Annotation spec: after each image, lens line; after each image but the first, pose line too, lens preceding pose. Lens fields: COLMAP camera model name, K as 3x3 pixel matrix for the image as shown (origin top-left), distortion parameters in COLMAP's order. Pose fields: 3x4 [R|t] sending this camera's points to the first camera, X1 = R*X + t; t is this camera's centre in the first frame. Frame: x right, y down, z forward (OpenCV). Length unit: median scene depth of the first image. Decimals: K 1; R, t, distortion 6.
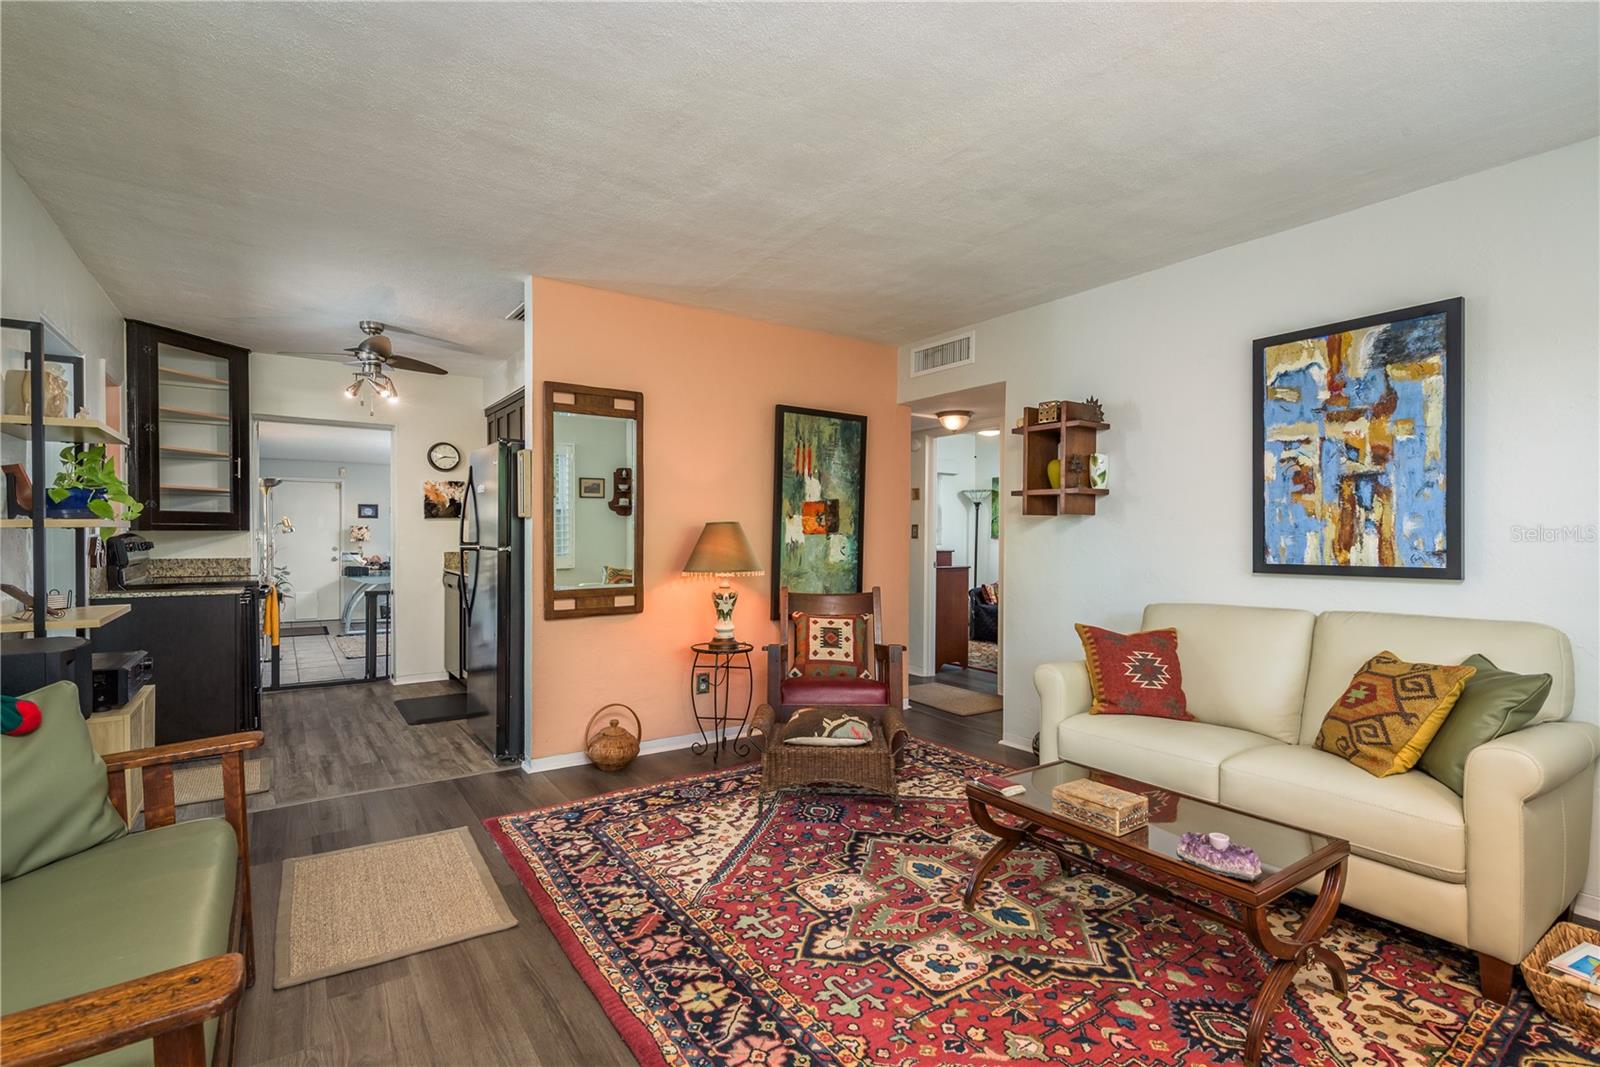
lens RADIAL K [[742.3, 0, 795.6], [0, 742.3, 537.5], [0, 0, 1]] dist [0.014476, -0.003433]
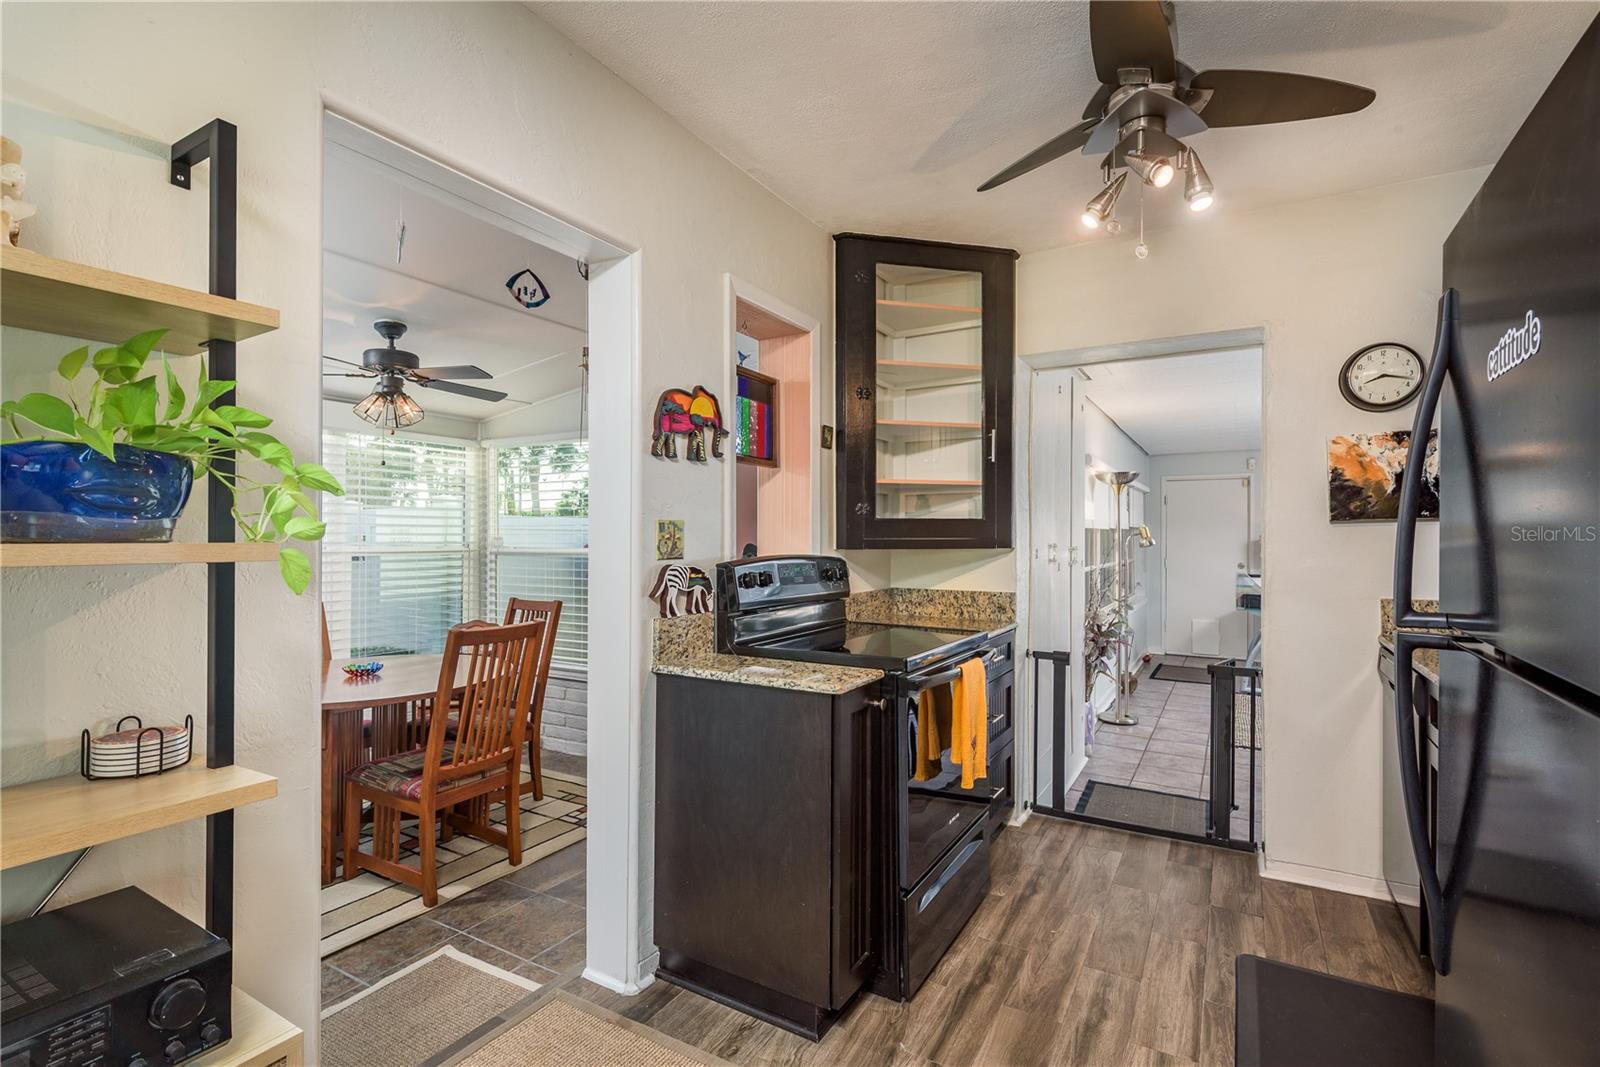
lens RADIAL K [[742.3, 0, 793.1], [0, 742.3, 539.4], [0, 0, 1]] dist [0.014476, -0.003433]
pose [[0.415369, -0.003573, -0.909646, -0.481209], [-0.003751, 0.999977, -0.005640, -0.023707], [0.909645, 0.005755, 0.415346, 1.116369]]
